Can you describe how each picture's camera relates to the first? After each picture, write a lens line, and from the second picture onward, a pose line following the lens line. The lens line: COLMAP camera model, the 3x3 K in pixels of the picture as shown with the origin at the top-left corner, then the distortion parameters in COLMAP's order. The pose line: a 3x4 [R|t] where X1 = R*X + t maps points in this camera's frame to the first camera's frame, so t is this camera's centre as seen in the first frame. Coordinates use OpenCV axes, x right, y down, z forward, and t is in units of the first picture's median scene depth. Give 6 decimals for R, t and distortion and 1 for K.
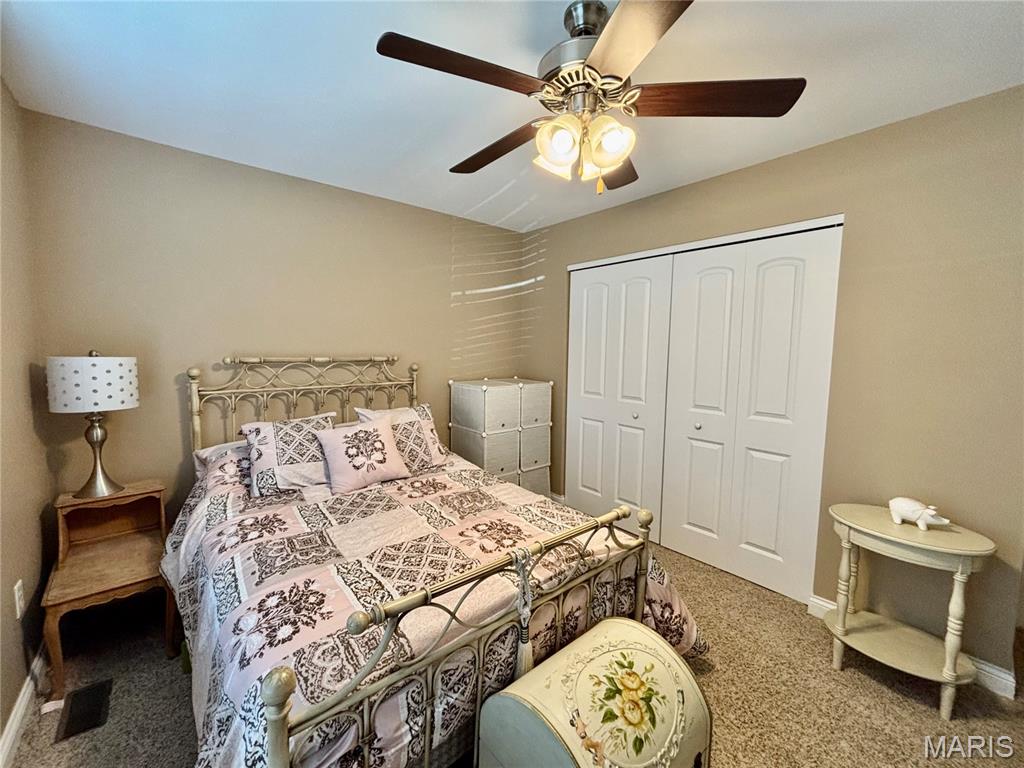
lens RADIAL K [[416.4, 0, 507.6], [0, 416.4, 383.8], [0, 0, 1]] dist [0.001787, 0.000361]
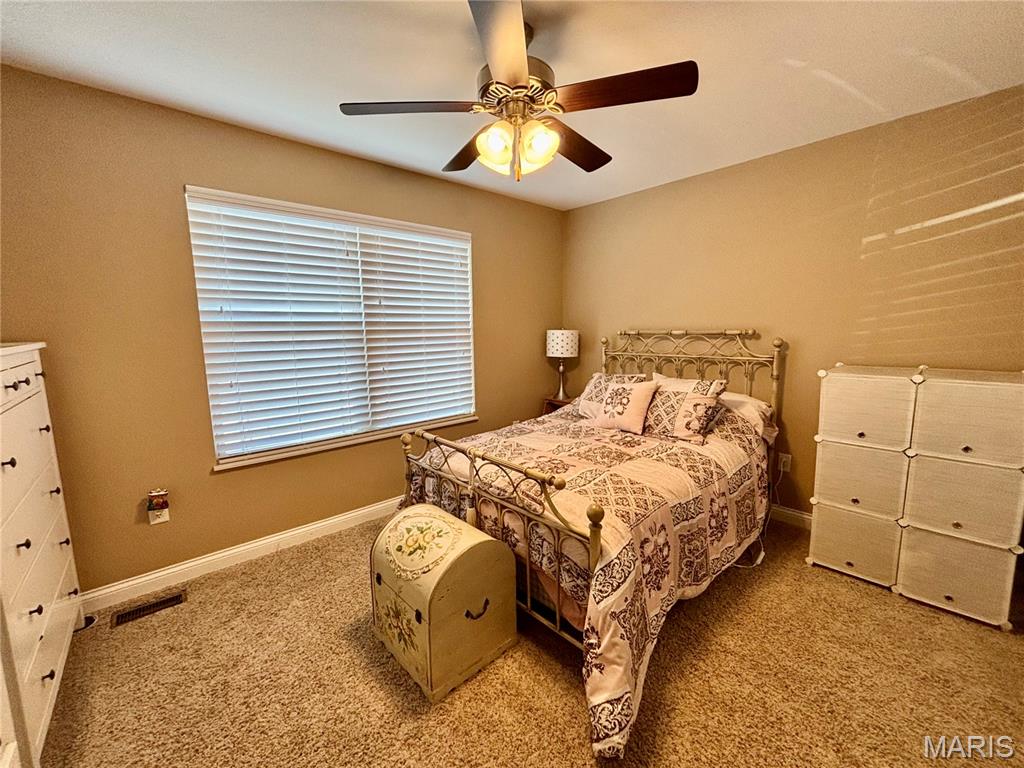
lens RADIAL K [[416.4, 0, 507.6], [0, 416.4, 383.8], [0, 0, 1]] dist [0.001787, 0.000361]
pose [[0.028438, 0.119846, -0.992385, 1.036017], [-0.080675, 0.989823, 0.117225, -0.019869], [0.996335, 0.076727, 0.037817, 0.709303]]
